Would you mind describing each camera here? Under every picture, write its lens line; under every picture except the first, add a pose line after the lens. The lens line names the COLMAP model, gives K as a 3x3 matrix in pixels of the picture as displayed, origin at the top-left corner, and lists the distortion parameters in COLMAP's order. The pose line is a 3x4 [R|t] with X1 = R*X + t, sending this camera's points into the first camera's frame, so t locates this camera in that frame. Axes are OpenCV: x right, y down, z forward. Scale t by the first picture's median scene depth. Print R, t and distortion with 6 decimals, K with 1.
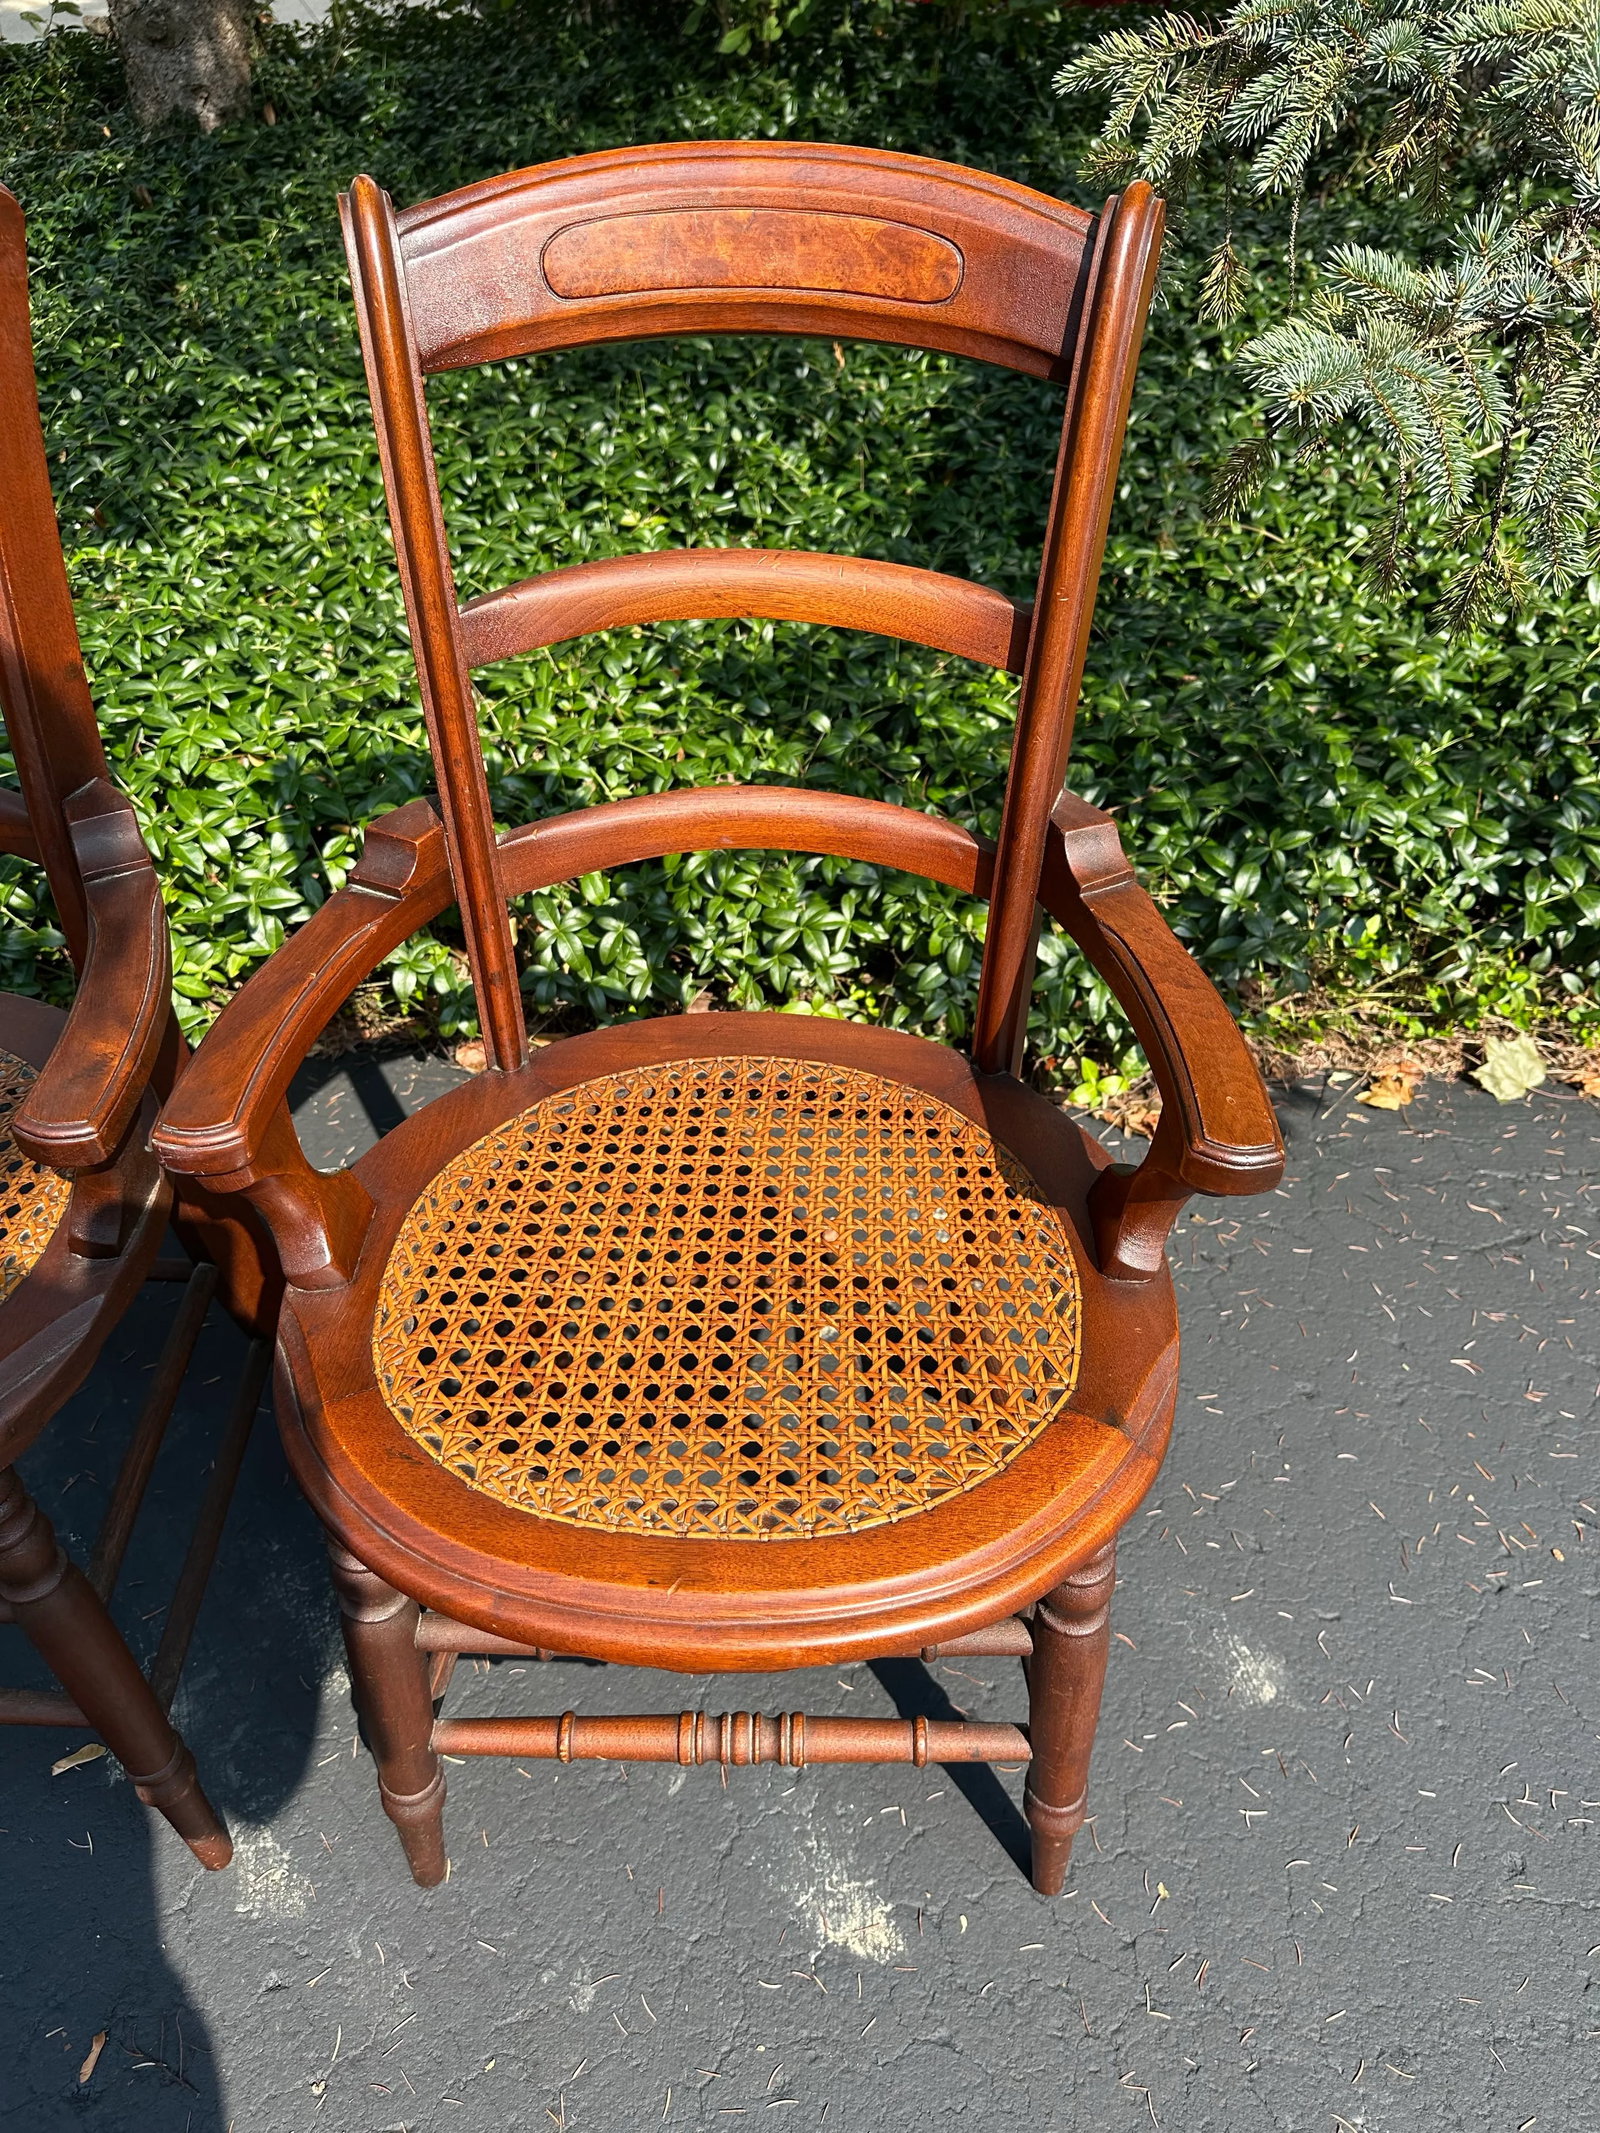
lens RADIAL K [[1512.8, 0, 807.6], [0, 1512.8, 1068.7], [0, 0, 1]] dist [0.030081, -0.055501]
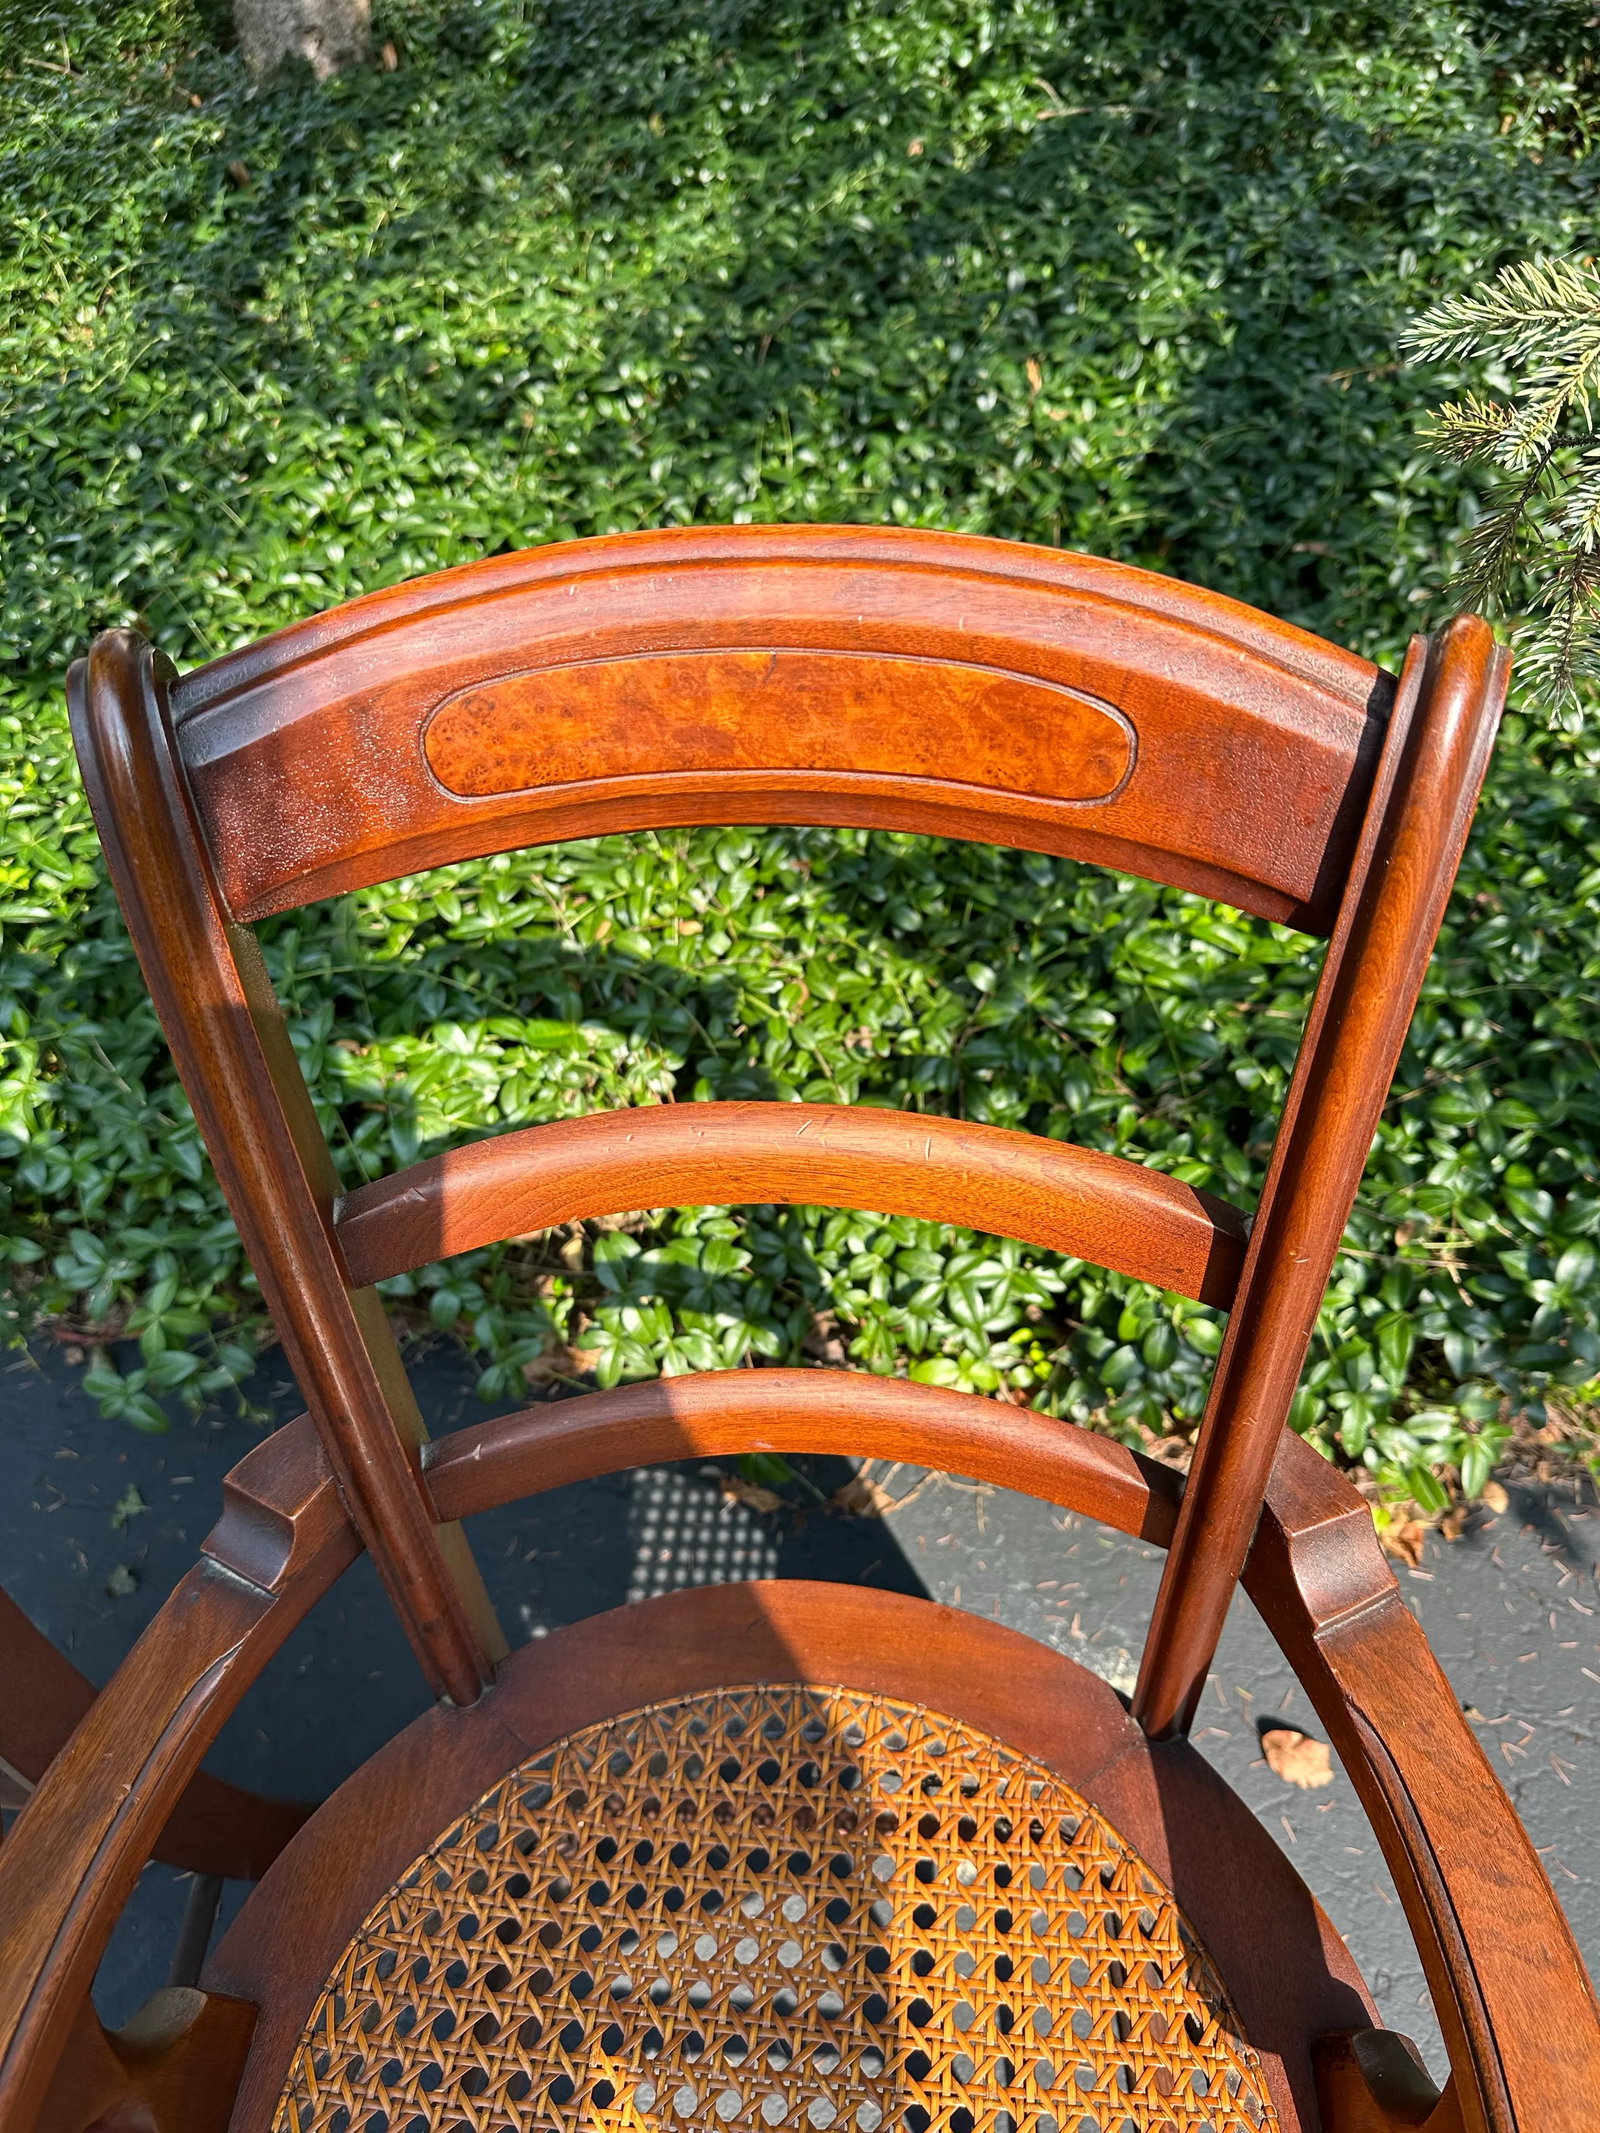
lens RADIAL K [[1523.2, 0, 803.1], [0, 1523.2, 1059.7], [0, 0, 1]] dist [0.002520, -0.019296]
pose [[0.992890, 0.035508, -0.113620, 0.006072], [-0.027331, 0.996977, 0.072733, -0.245550], [0.115859, -0.069110, 0.990858, 0.234528]]
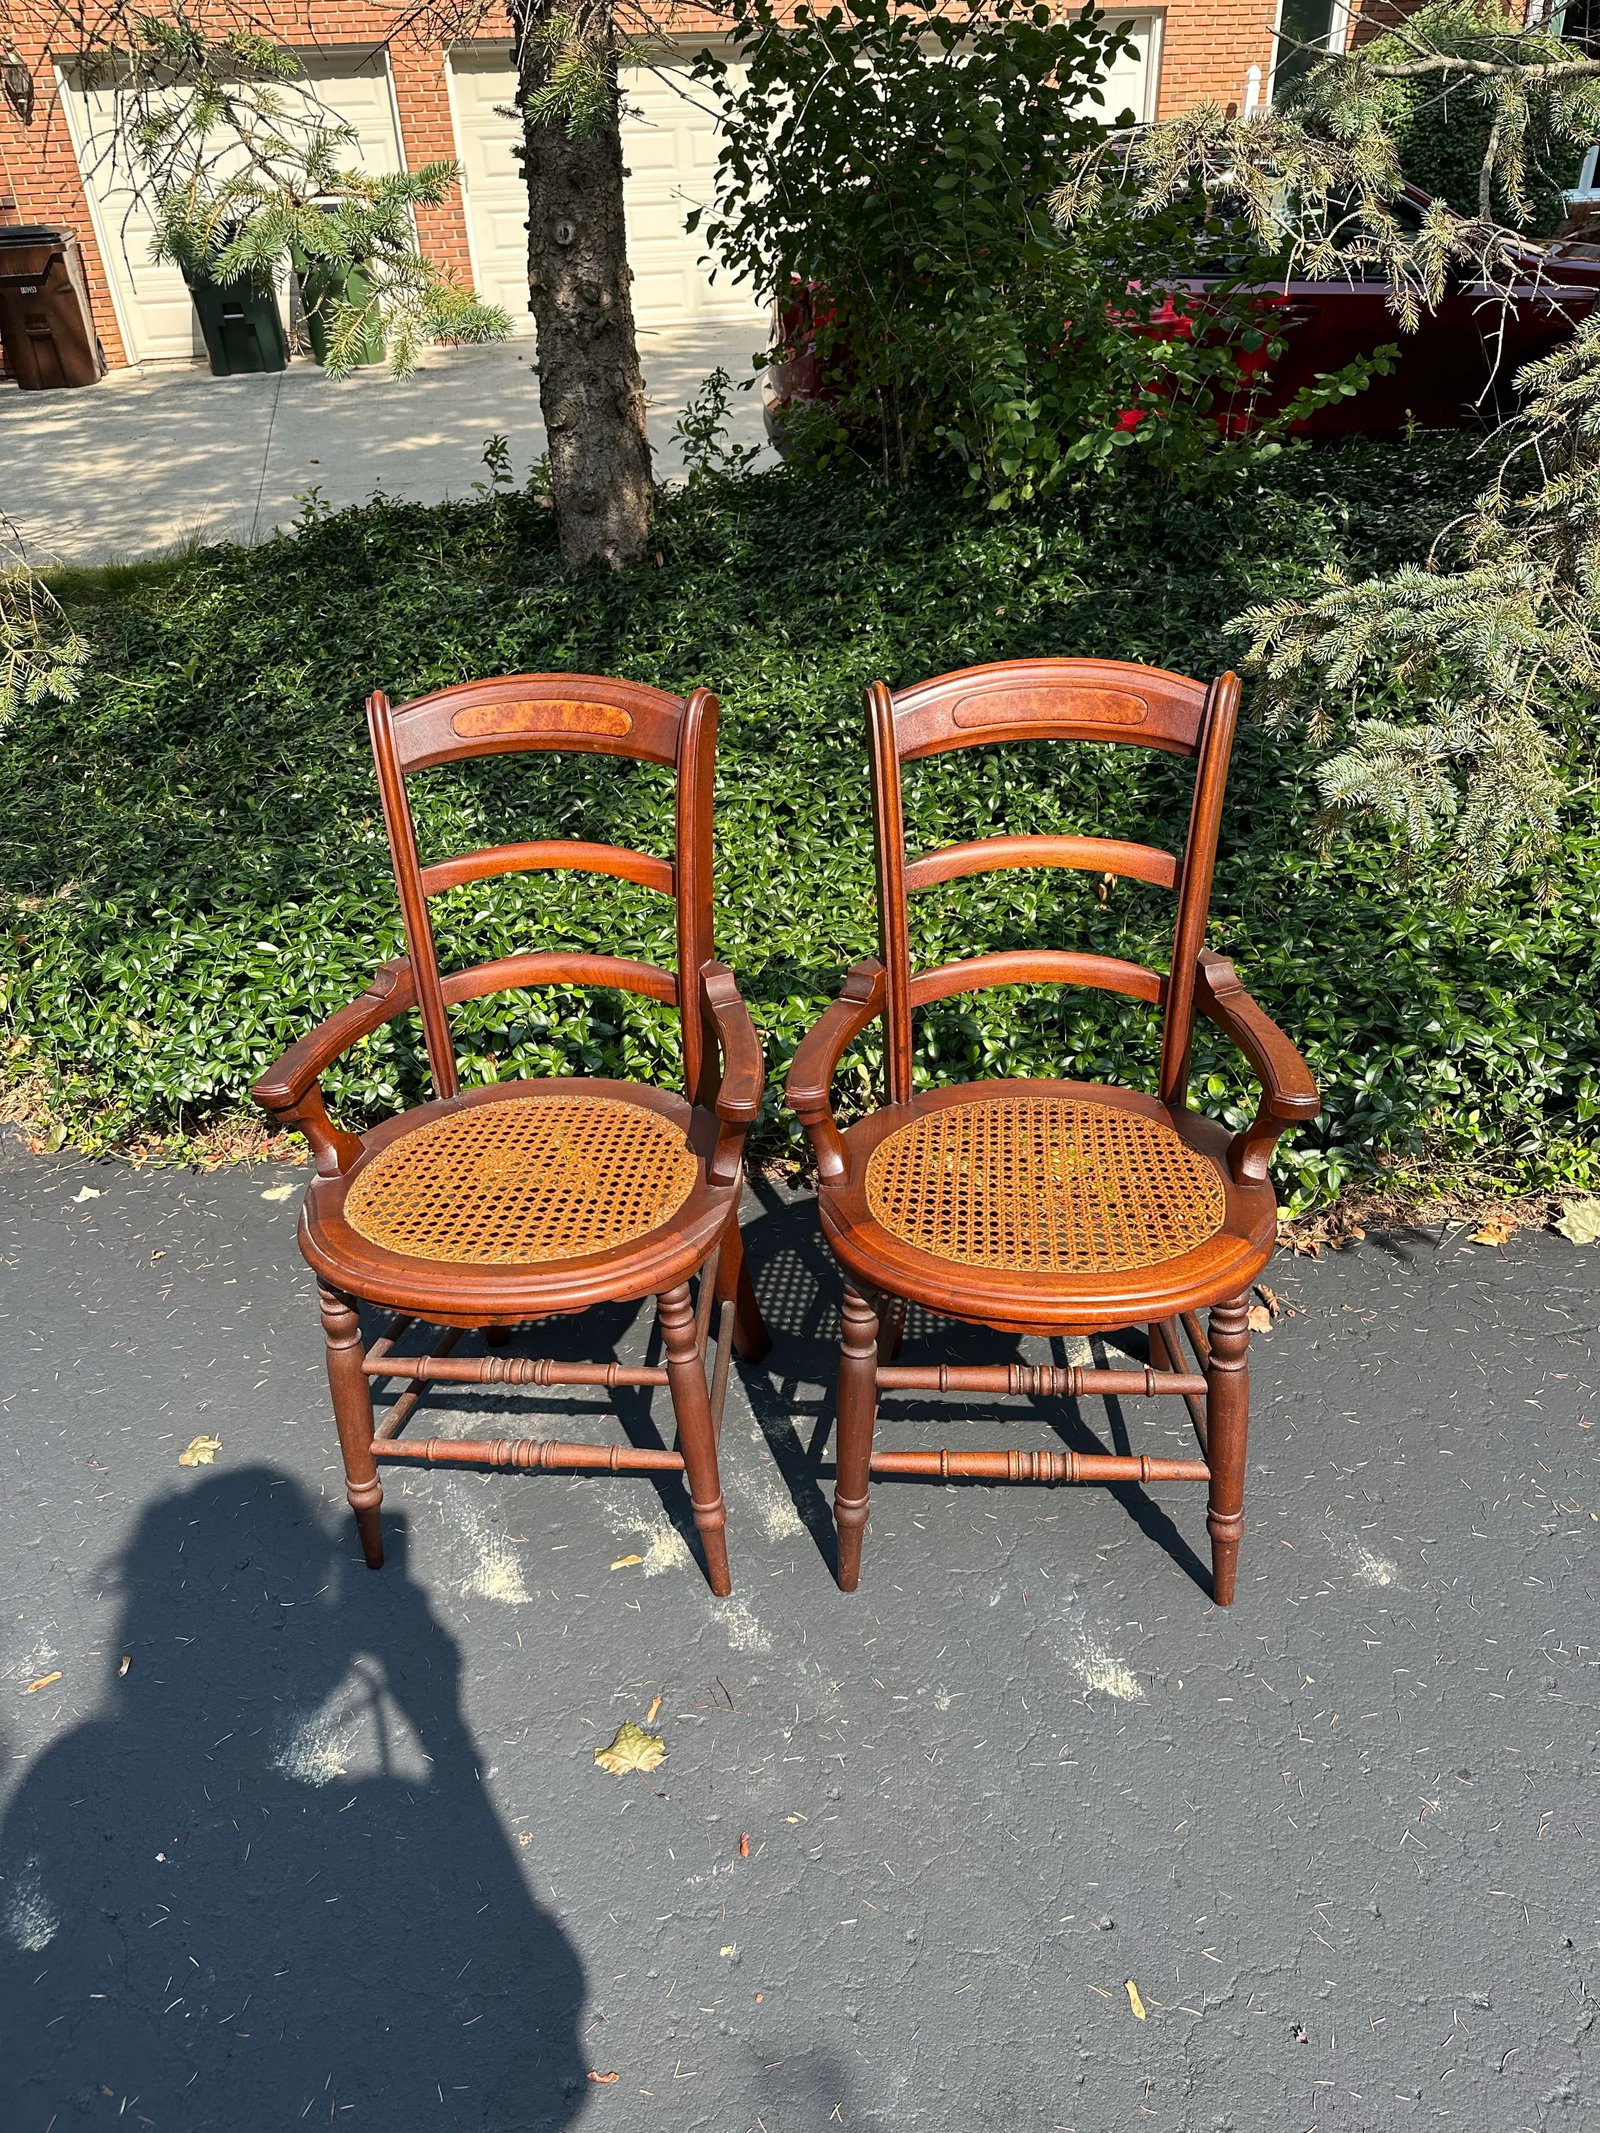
lens RADIAL K [[1512.8, 0, 800.3], [0, 1512.8, 1040.8], [0, 0, 1]] dist [0.030081, -0.055501]
pose [[0.990145, 0.018440, -0.138826, -0.053545], [-0.046869, 0.977763, -0.204409, 0.158813], [0.131969, 0.208901, 0.968991, -0.475646]]
